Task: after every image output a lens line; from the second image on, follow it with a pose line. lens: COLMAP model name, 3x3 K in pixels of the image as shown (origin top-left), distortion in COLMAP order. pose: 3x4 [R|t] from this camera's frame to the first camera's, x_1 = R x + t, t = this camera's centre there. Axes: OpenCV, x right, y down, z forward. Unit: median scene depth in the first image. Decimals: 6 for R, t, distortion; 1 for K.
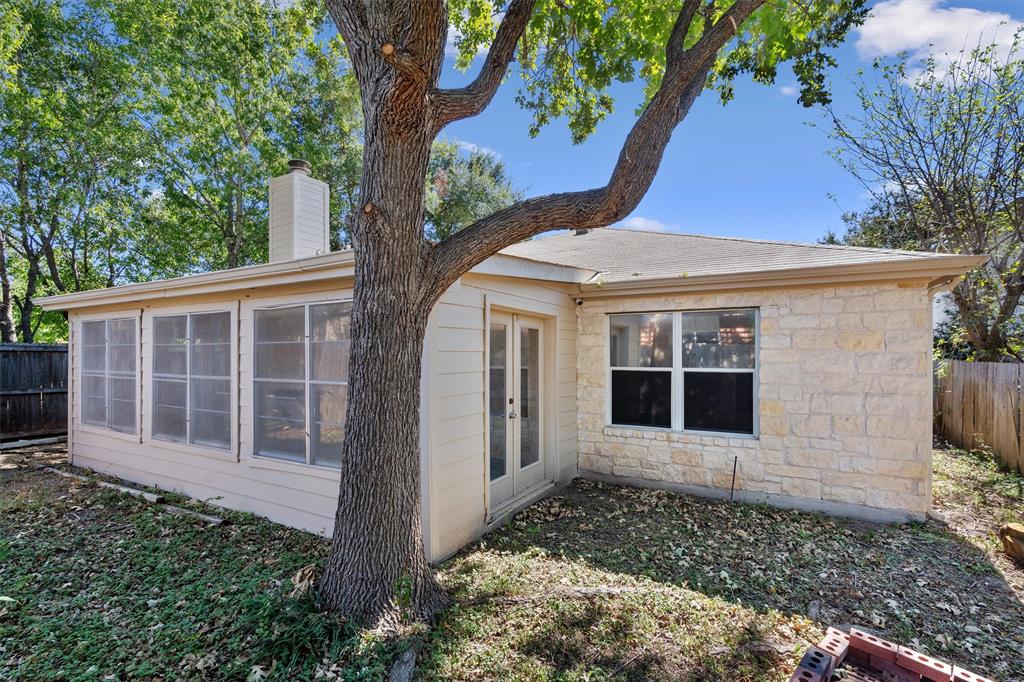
lens RADIAL K [[464.0, 0, 510.8], [0, 464.0, 345.4], [0, 0, 1]] dist [-0.003284, -0.000627]
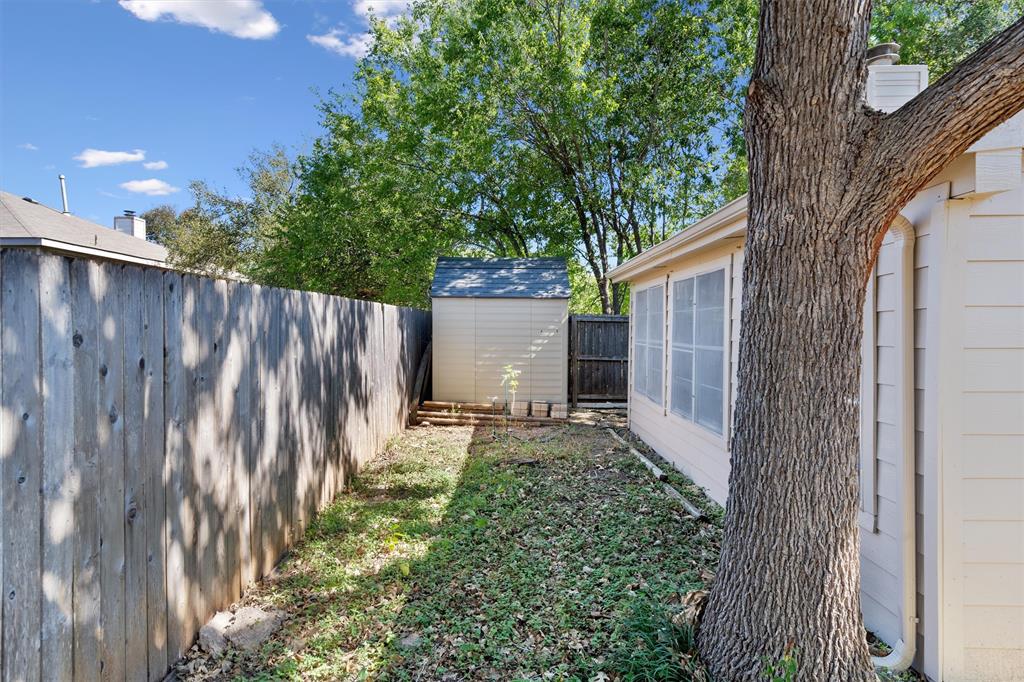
lens RADIAL K [[607.8, 0, 511.5], [0, 607.8, 329.4], [0, 0, 1]] dist [0.003732, 0.000361]
pose [[0.490195, 0.003578, -0.871605, 0.180865], [0.012156, 0.999866, 0.010941, 0.022831], [0.871528, -0.015958, 0.490086, 0.163966]]
